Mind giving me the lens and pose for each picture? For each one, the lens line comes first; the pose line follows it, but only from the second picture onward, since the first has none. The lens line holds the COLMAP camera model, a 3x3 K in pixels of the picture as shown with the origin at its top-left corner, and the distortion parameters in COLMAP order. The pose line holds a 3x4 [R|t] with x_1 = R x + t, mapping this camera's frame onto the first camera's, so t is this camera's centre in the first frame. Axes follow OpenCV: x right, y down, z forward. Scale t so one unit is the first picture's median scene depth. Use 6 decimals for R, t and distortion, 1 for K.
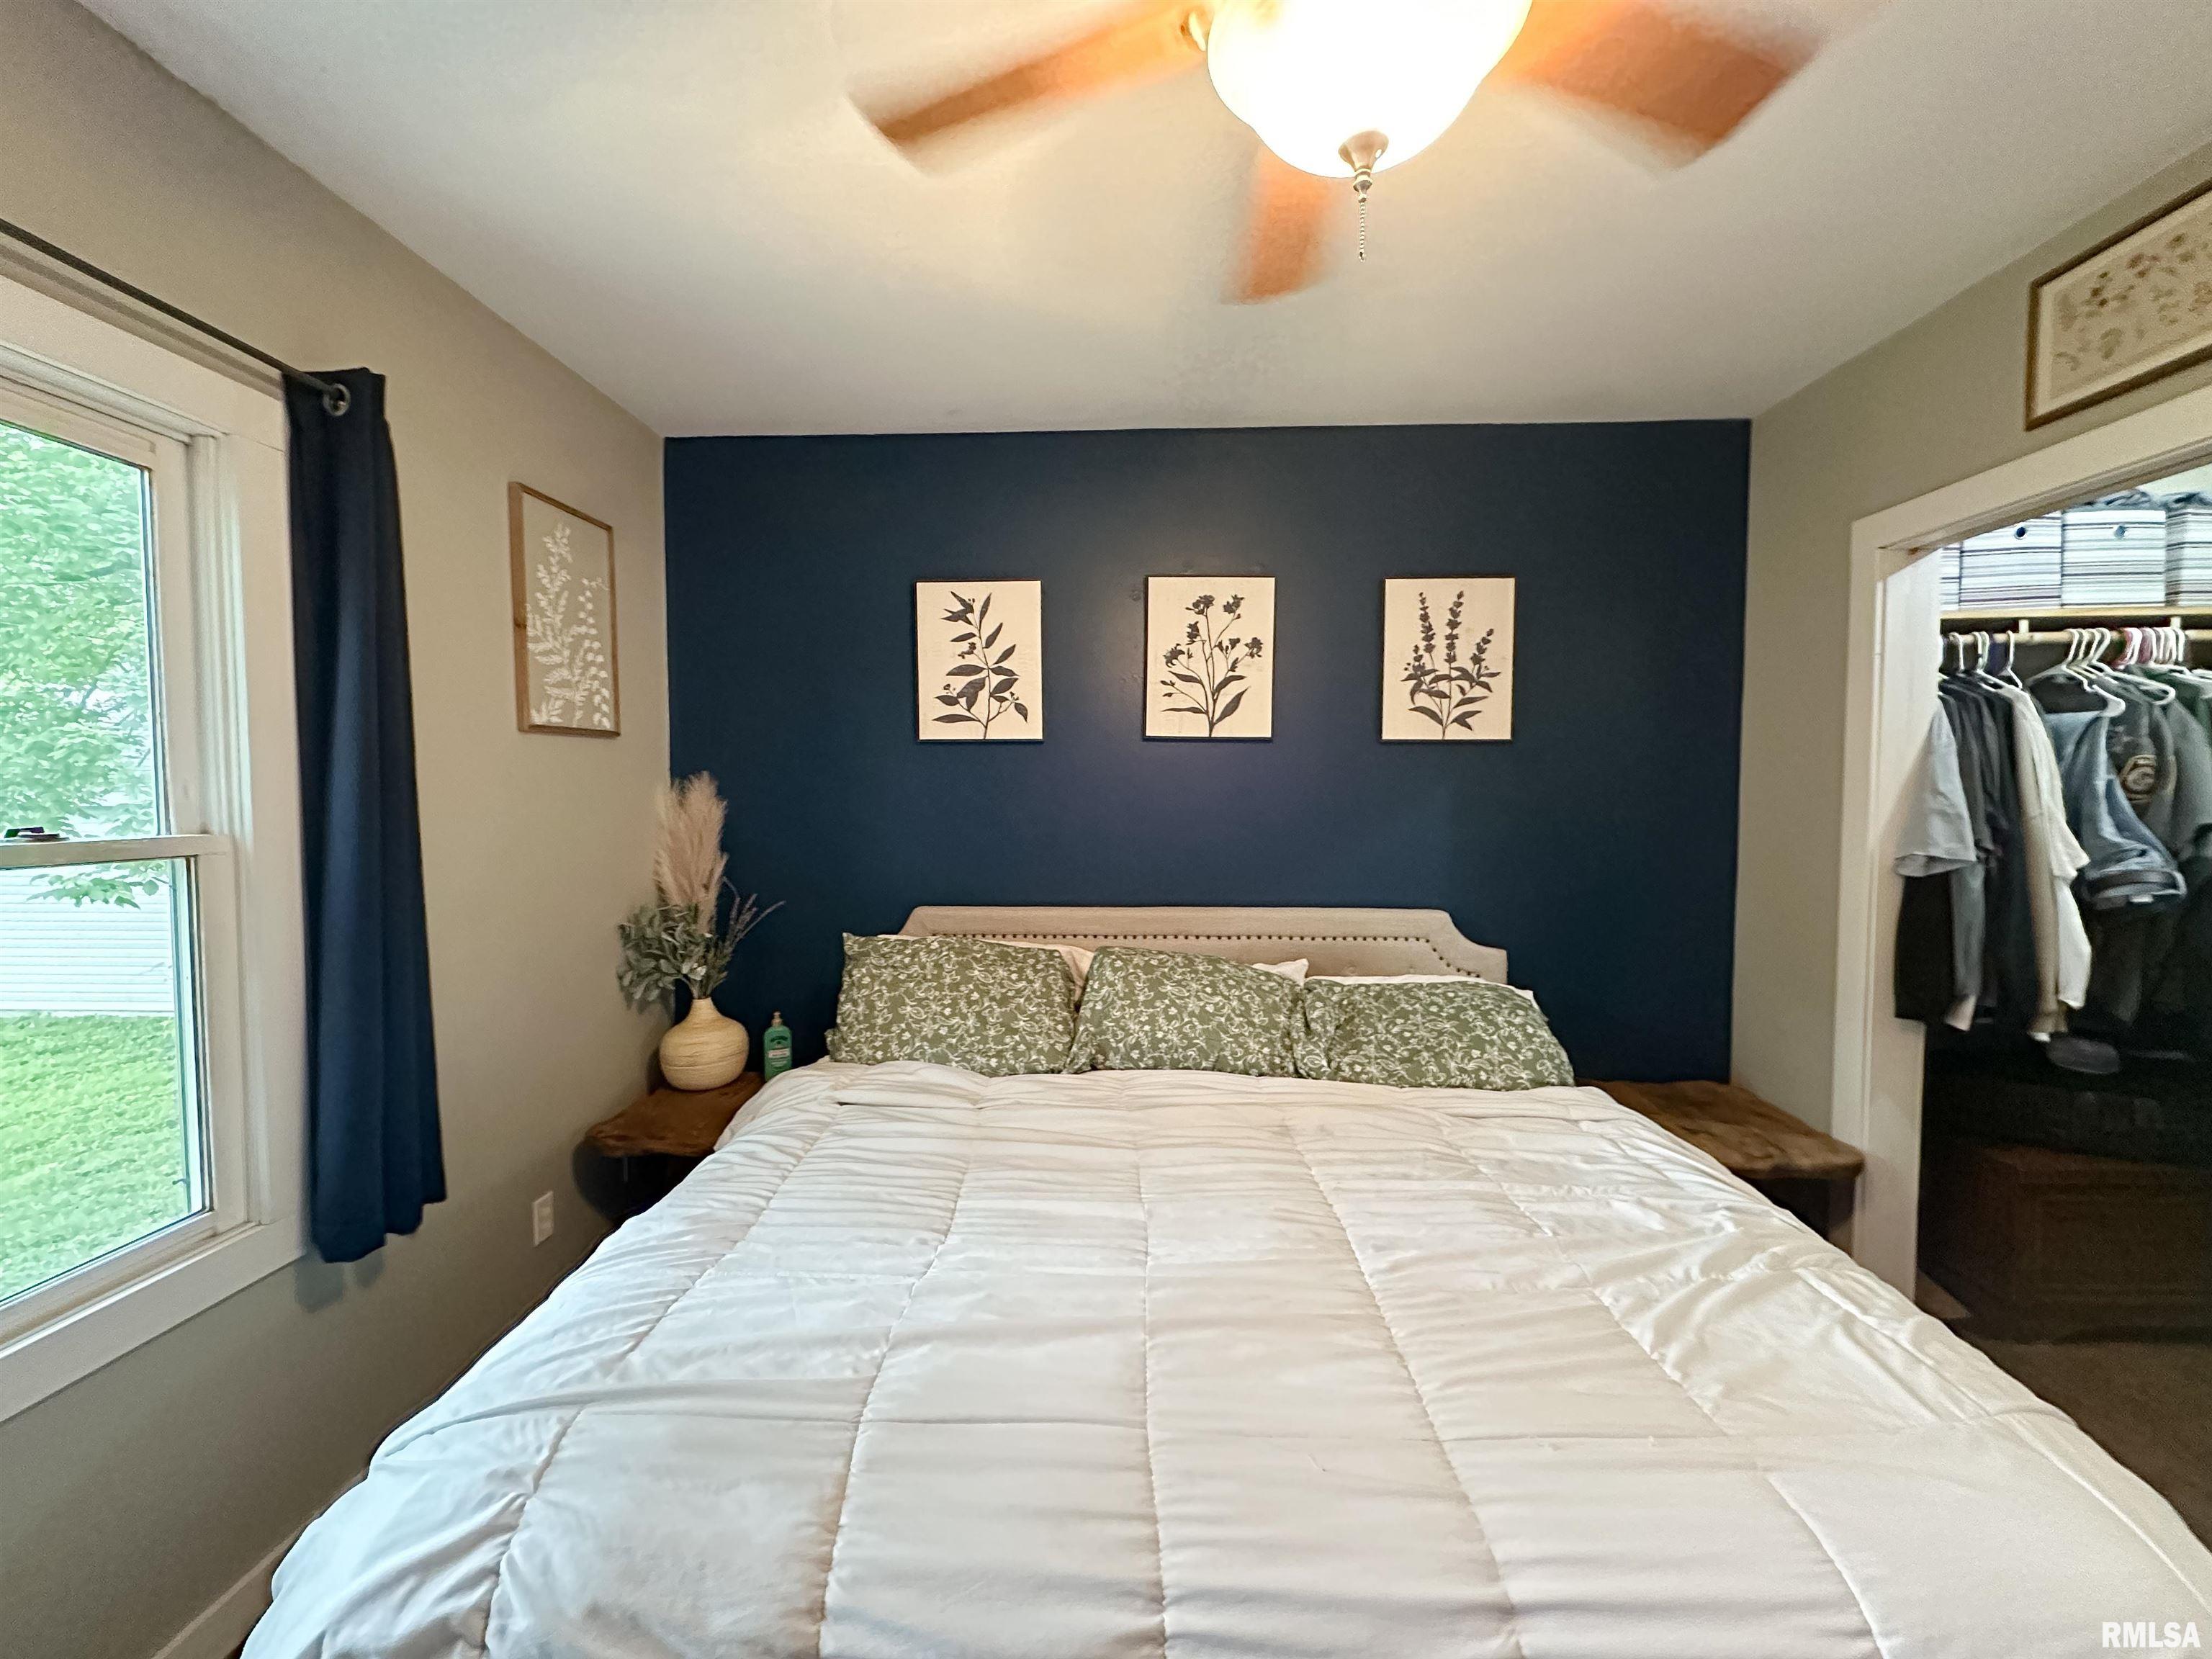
lens RADIAL K [[889.6, 0, 1106.0], [0, 889.6, 829.5], [0, 0, 1]] dist [0.000603, 0.000452]
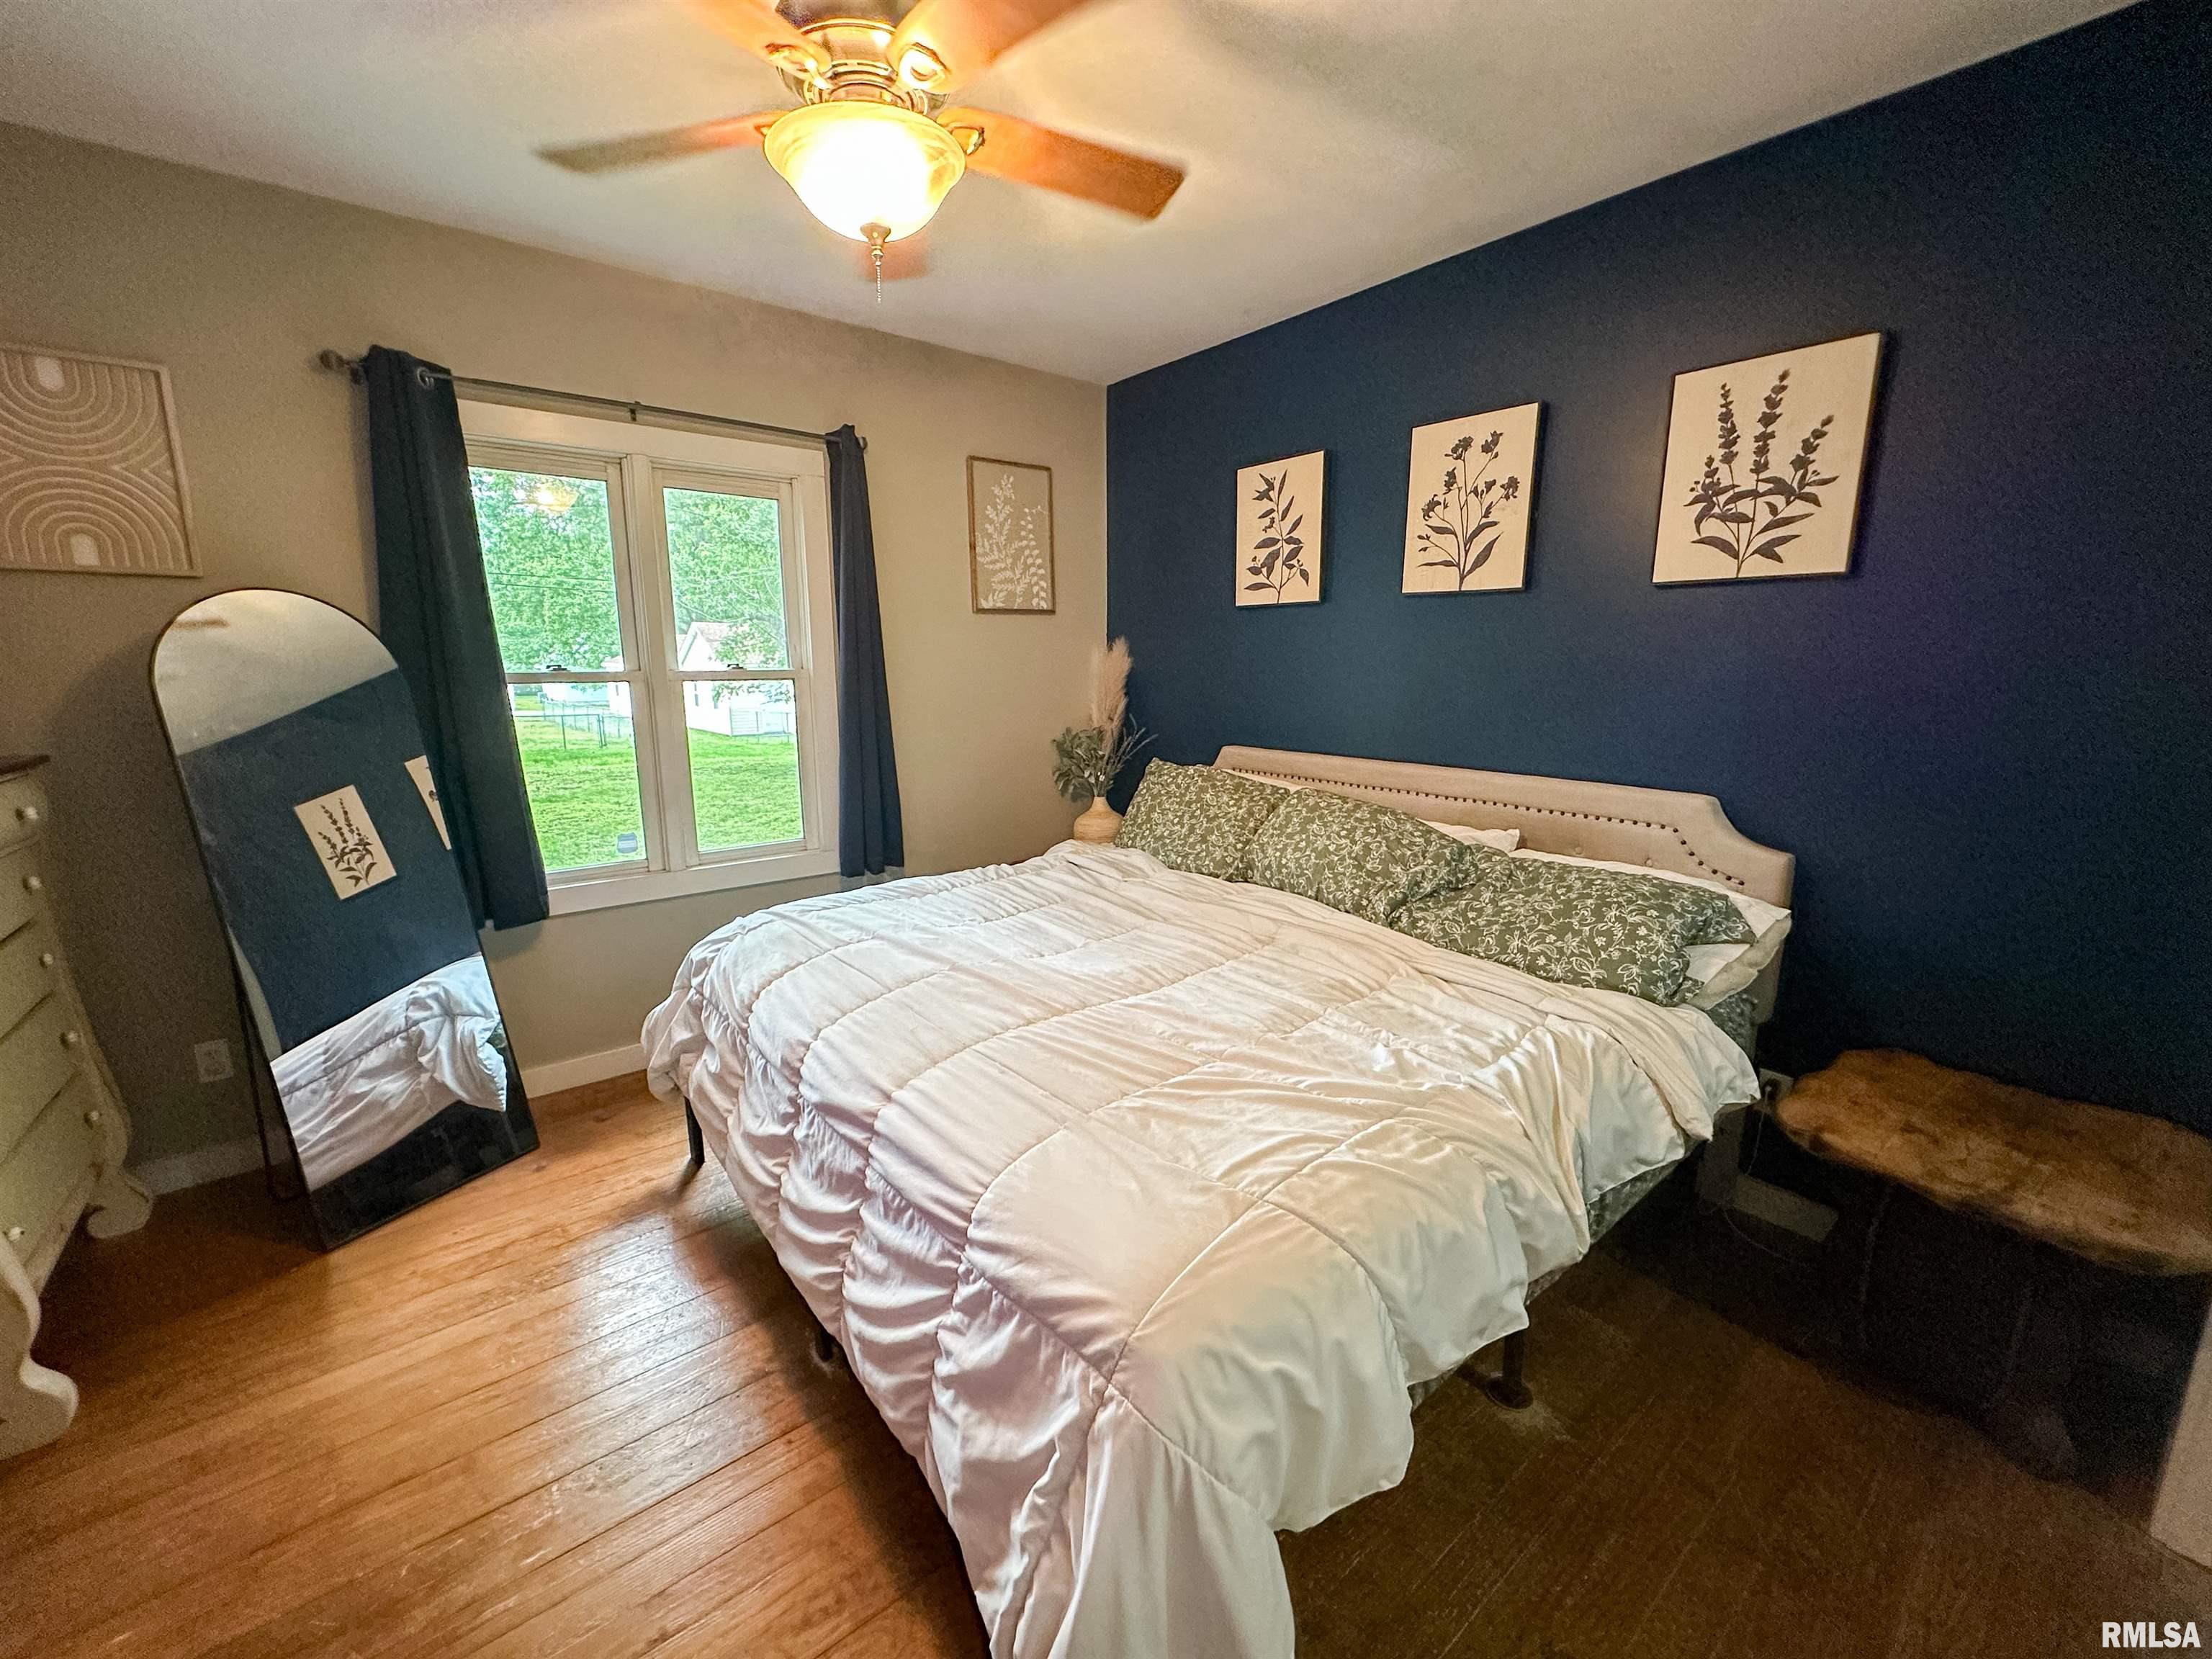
lens RADIAL K [[889.6, 0, 1106.0], [0, 889.6, 829.5], [0, 0, 1]] dist [0.000603, 0.000452]
pose [[0.654303, 0.144257, -0.742346, 0.630793], [-0.033344, 0.986186, 0.162252, 0.007752], [0.755497, -0.081409, 0.650075, 0.061253]]
